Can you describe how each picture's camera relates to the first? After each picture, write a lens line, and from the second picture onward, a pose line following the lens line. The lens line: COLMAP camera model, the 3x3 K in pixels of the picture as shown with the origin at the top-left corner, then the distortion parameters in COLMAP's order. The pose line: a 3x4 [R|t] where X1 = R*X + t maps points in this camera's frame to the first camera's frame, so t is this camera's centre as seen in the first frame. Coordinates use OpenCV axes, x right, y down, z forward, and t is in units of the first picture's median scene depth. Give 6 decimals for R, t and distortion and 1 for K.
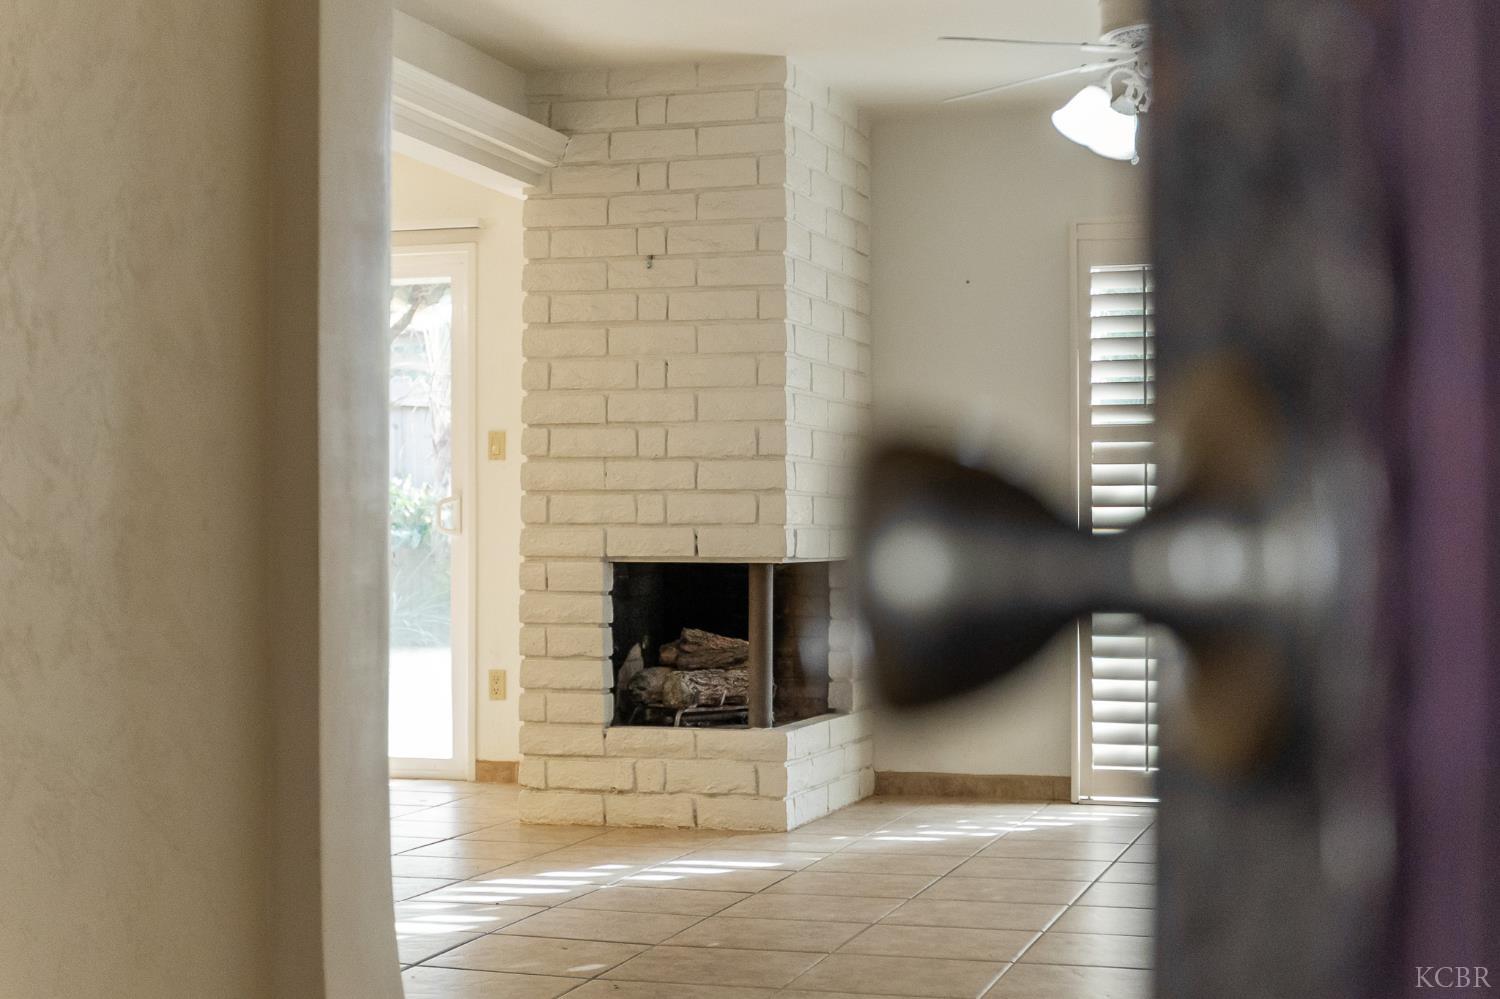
lens RADIAL K [[2352.0, 0, 748.8], [0, 2352.0, 504.2], [0, 0, 1]] dist [-0.056088, 0.000000]
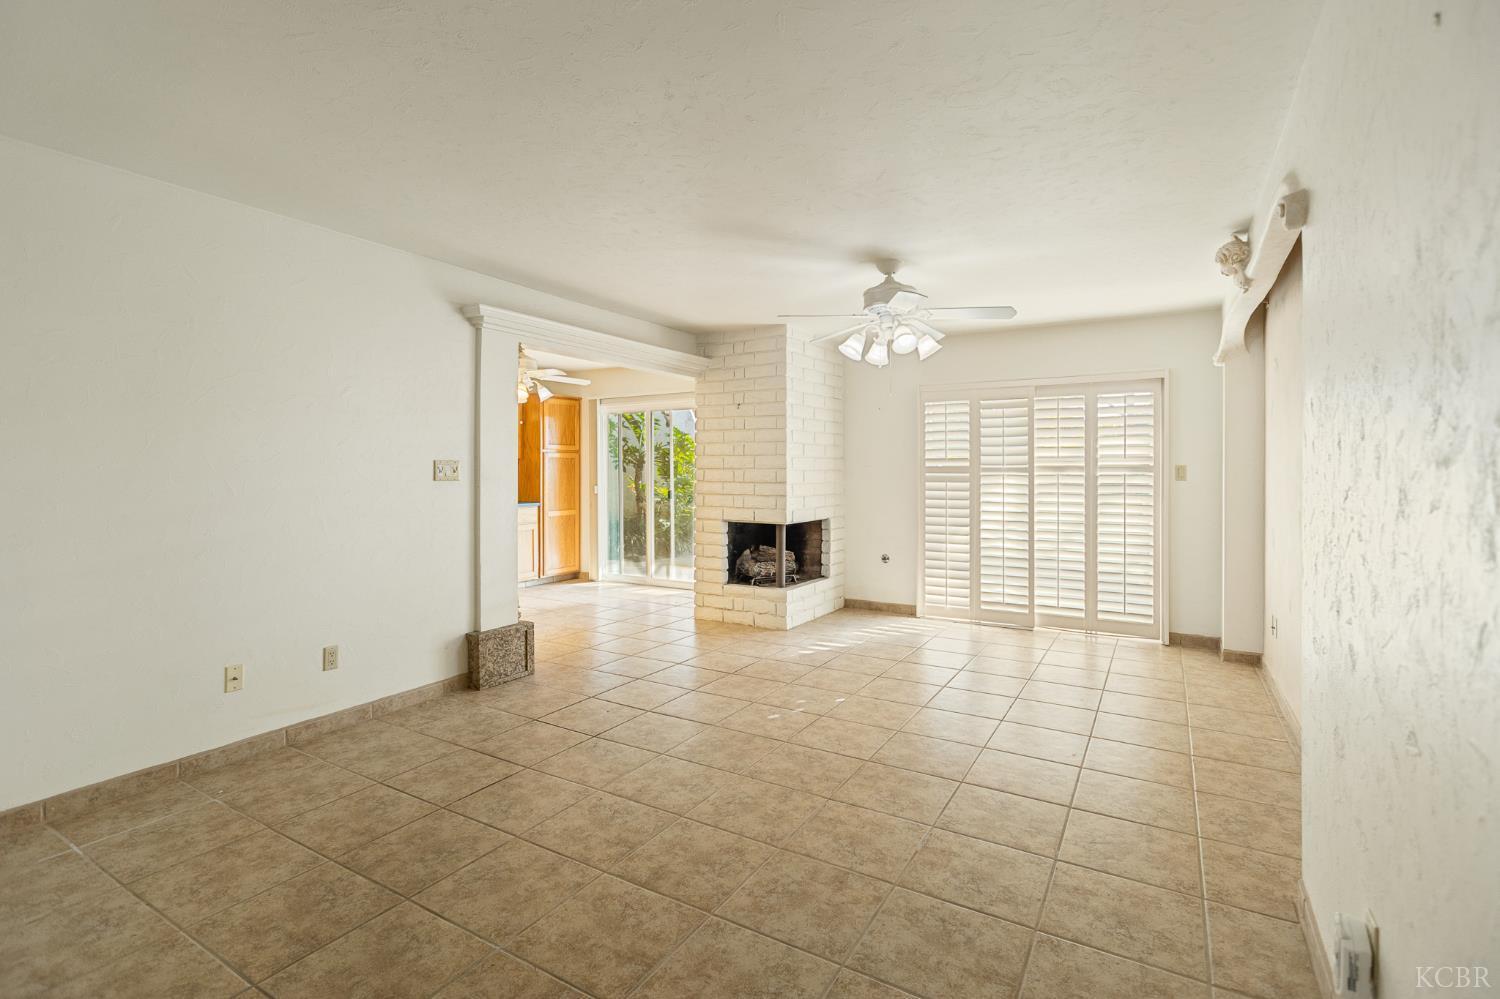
lens RADIAL K [[697.3, 0, 758.2], [0, 697.3, 475.1], [0, 0, 1]] dist [-0.005656, 0.000484]
pose [[0.970665, 0.001761, -0.240431, 0.163243], [0.002334, 0.999857, 0.016747, -0.040075], [0.240426, -0.016817, 0.970522, 0.257349]]
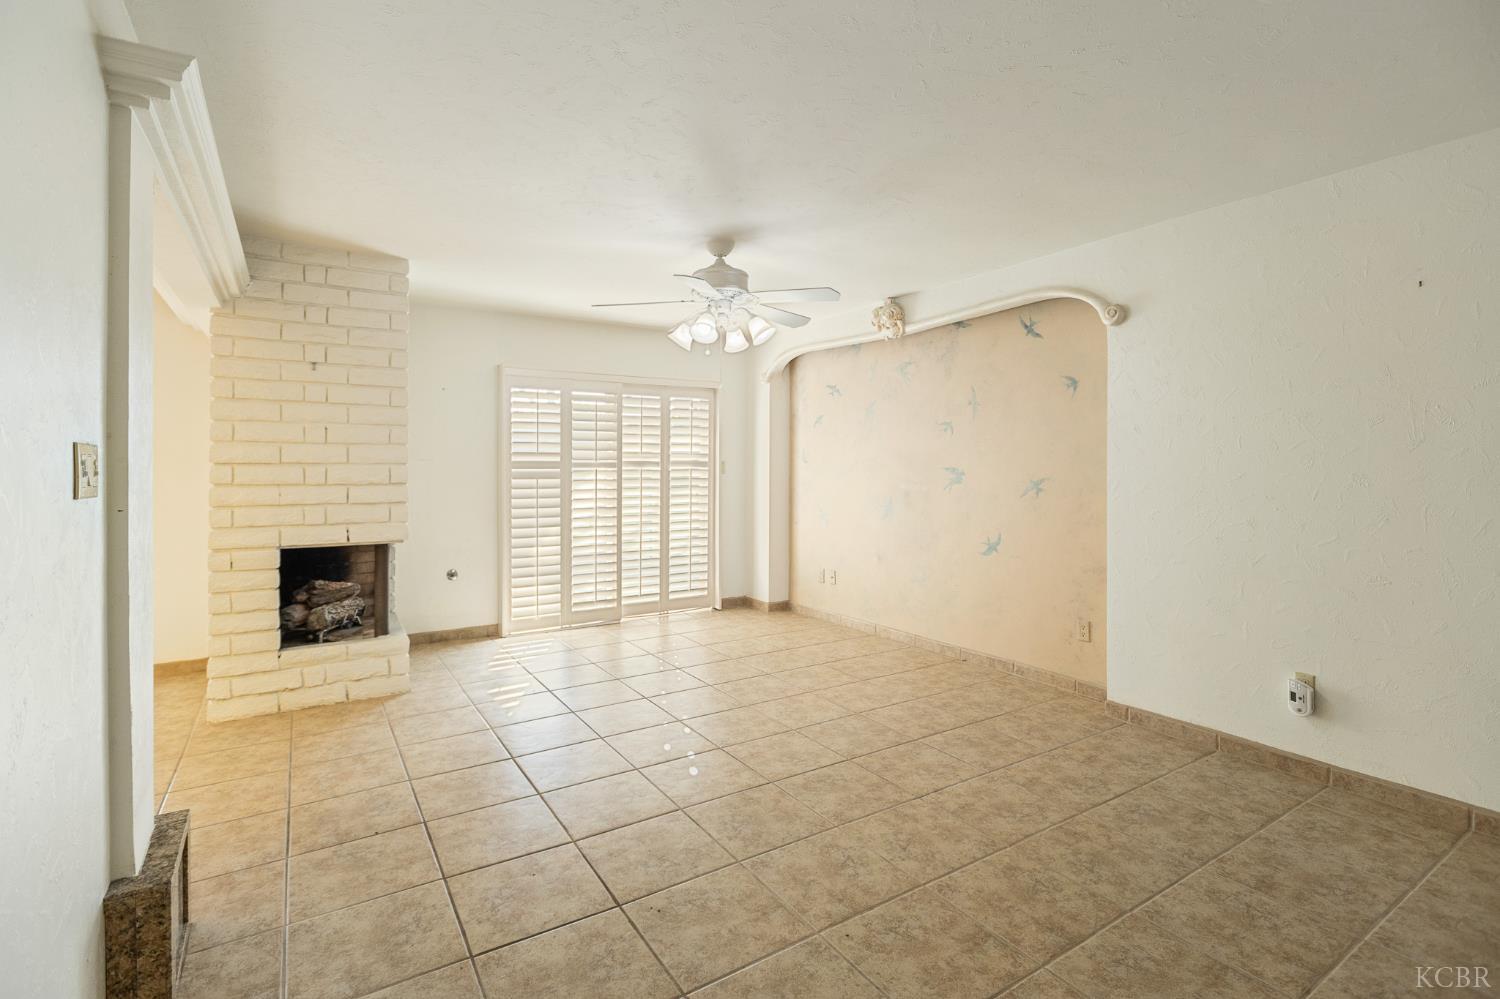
lens RADIAL K [[697.3, 0, 747.7], [0, 697.3, 464.5], [0, 0, 1]] dist [-0.005656, 0.000484]
pose [[0.654192, -0.000367, 0.756329, -0.211672], [-0.006529, 0.999960, 0.006132, -0.038593], [-0.756300, -0.008949, 0.654163, 0.446416]]
